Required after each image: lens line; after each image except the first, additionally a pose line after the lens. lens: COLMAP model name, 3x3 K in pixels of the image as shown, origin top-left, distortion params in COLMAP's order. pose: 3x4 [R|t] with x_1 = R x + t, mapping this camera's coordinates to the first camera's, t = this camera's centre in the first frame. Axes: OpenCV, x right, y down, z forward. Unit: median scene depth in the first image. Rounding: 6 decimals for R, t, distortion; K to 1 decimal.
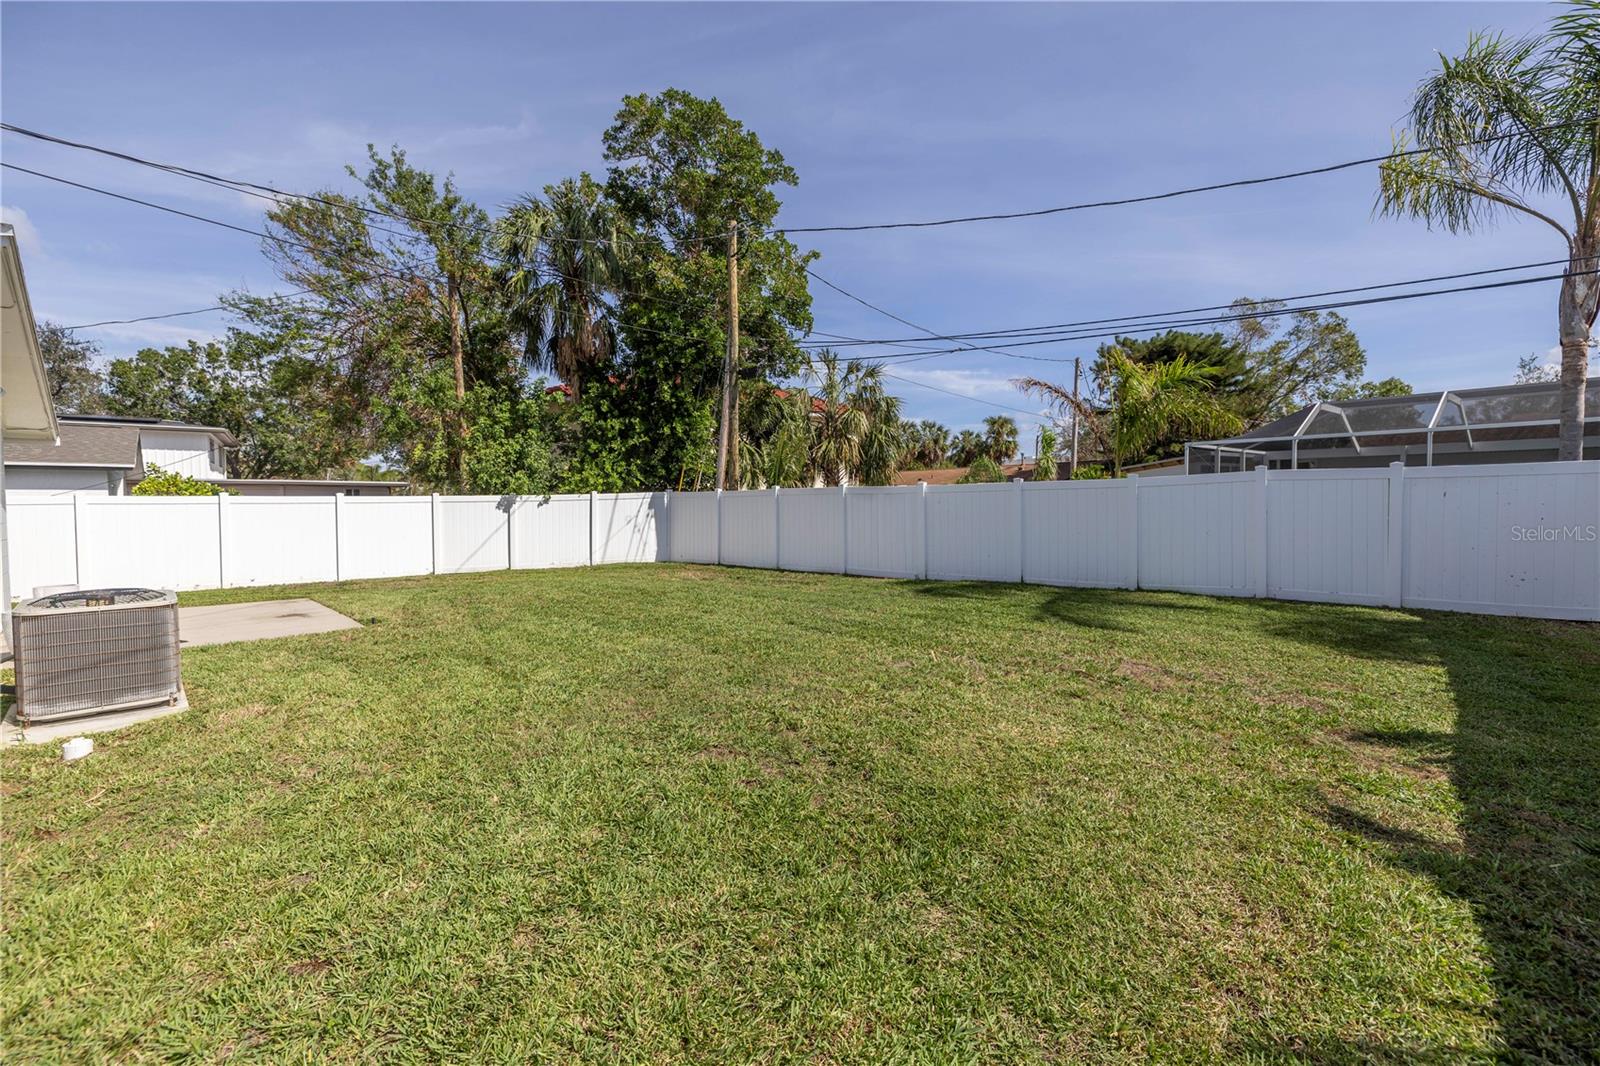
lens RADIAL K [[679.6, 0, 798.4], [0, 679.6, 528.9], [0, 0, 1]] dist [-0.001922, 0.000651]
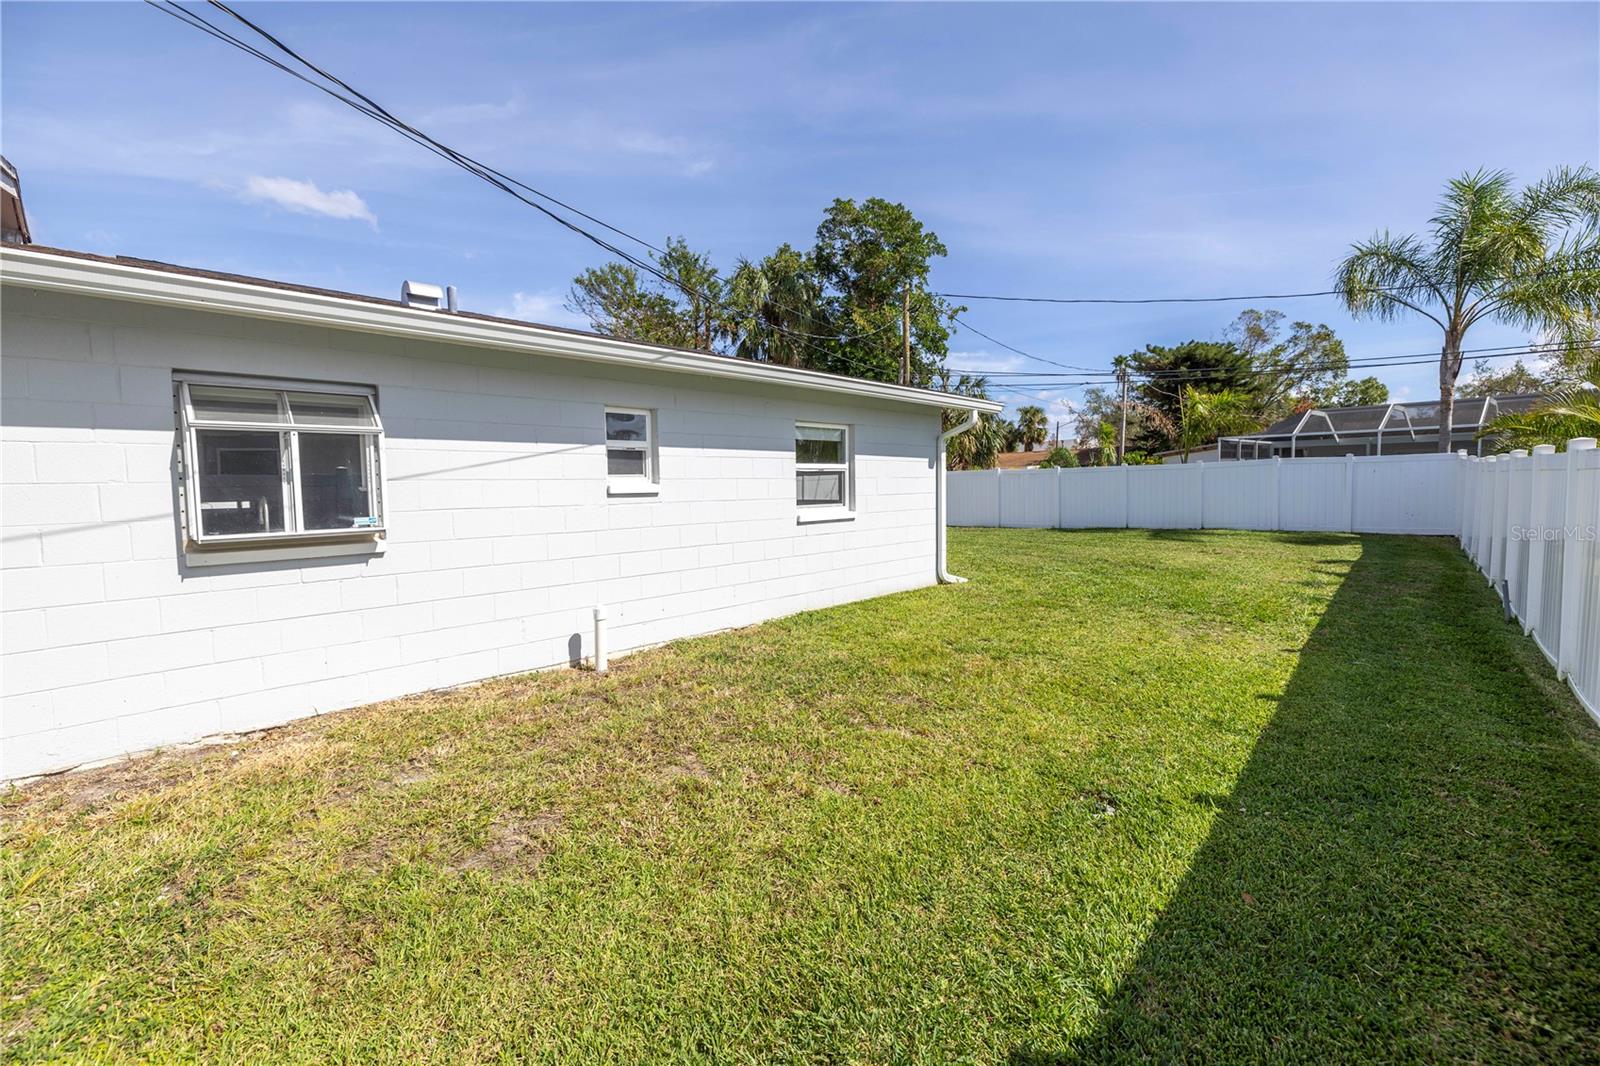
lens RADIAL K [[679.6, 0, 801.6], [0, 679.6, 531.3], [0, 0, 1]] dist [-0.001922, 0.000651]
pose [[0.999917, -0.008093, 0.010009, -0.174463], [0.007811, 0.999580, 0.027896, 0.012973], [-0.010230, -0.027815, 0.999561, -0.231486]]
